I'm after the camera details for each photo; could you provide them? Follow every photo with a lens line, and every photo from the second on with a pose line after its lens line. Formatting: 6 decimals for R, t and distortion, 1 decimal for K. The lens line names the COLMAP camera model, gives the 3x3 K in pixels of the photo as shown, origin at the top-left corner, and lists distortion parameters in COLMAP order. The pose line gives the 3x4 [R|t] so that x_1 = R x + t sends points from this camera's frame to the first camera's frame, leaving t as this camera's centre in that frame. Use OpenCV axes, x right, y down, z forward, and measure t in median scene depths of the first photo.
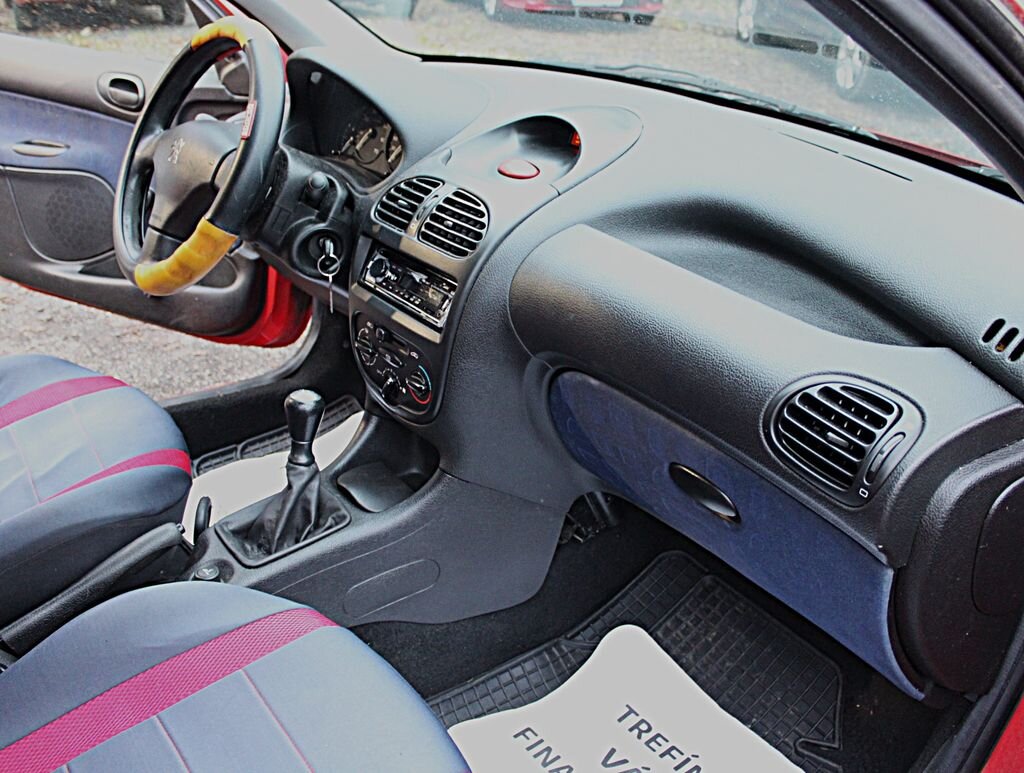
lens RADIAL K [[945.6, 0, 512.0], [0, 945.6, 386.5], [0, 0, 1]] dist [-0.175894, 0.172036]
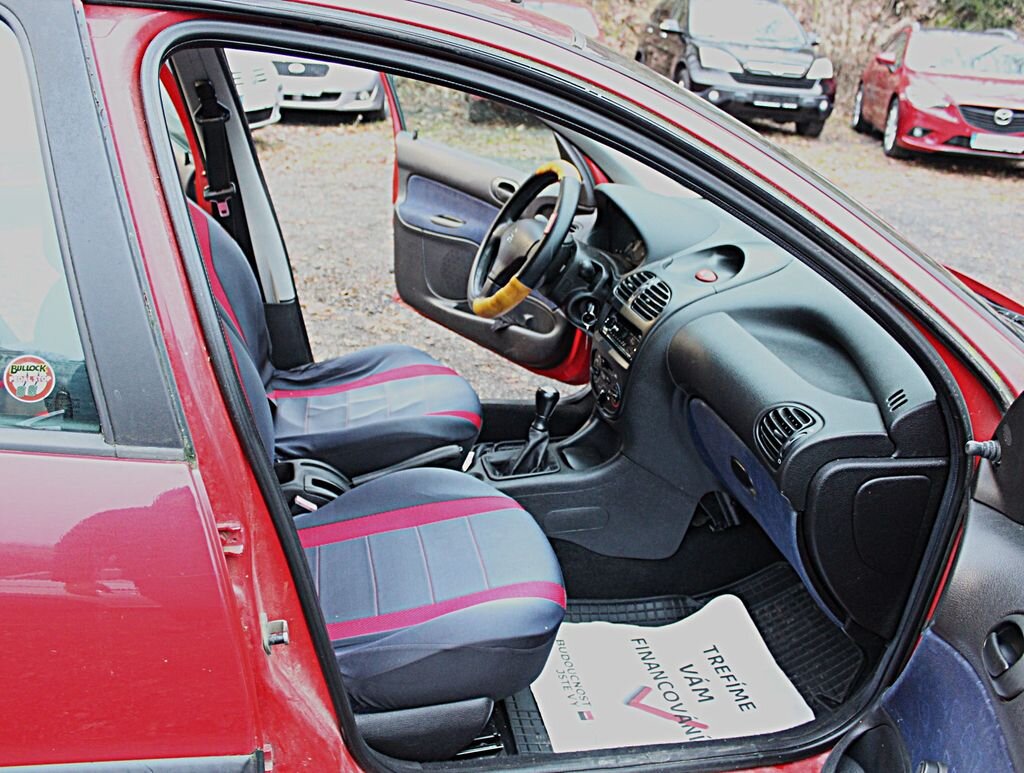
lens RADIAL K [[945.6, 0, 512.0], [0, 945.6, 386.5], [0, 0, 1]] dist [-0.175894, 0.172036]
pose [[0.905432, 0.179111, -0.384854, 0.324735], [-0.220027, 0.973349, -0.064651, 0.114725], [0.363017, 0.143215, 0.920711, -0.505637]]
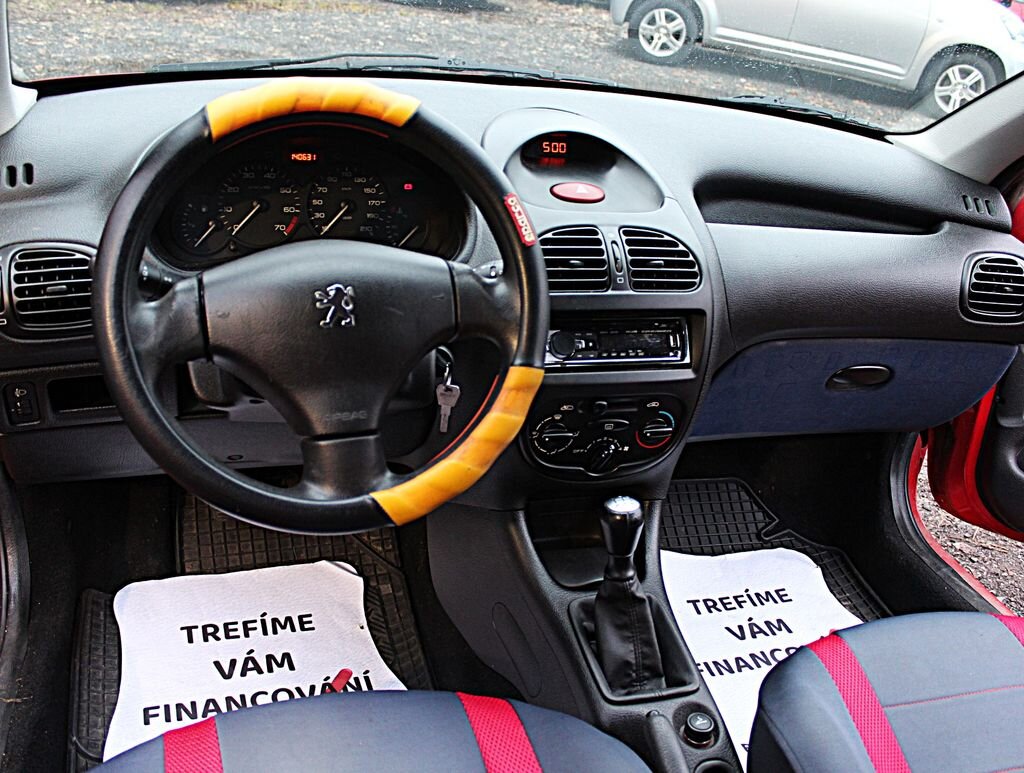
lens RADIAL K [[945.6, 0, 512.0], [0, 945.6, 386.5], [0, 0, 1]] dist [-0.175894, 0.172036]
pose [[0.355117, -0.435909, 0.826968, -0.831343], [0.328825, 0.886340, 0.326000, -0.362547], [-0.875081, 0.156159, 0.458091, 0.602497]]
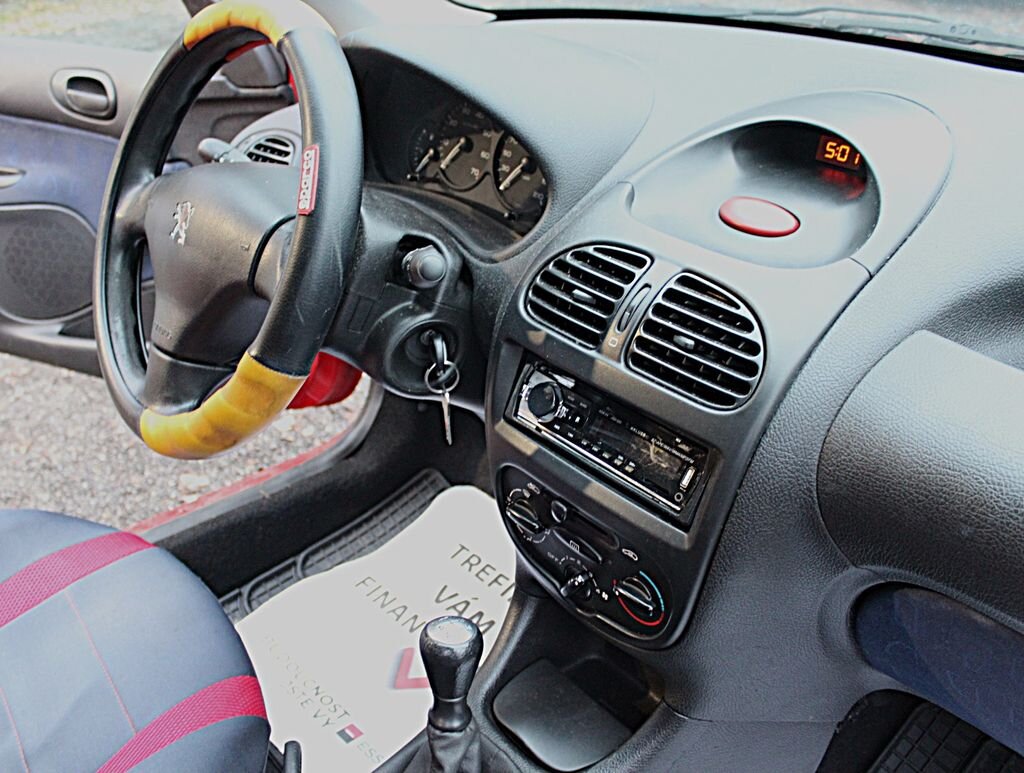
lens RADIAL K [[945.6, 0, 512.0], [0, 945.6, 386.5], [0, 0, 1]] dist [-0.175894, 0.172036]
pose [[0.996126, -0.087703, -0.006378, -0.146079], [0.087933, 0.993007, 0.078776, -0.170901], [-0.000576, -0.079031, 0.996872, 0.363296]]
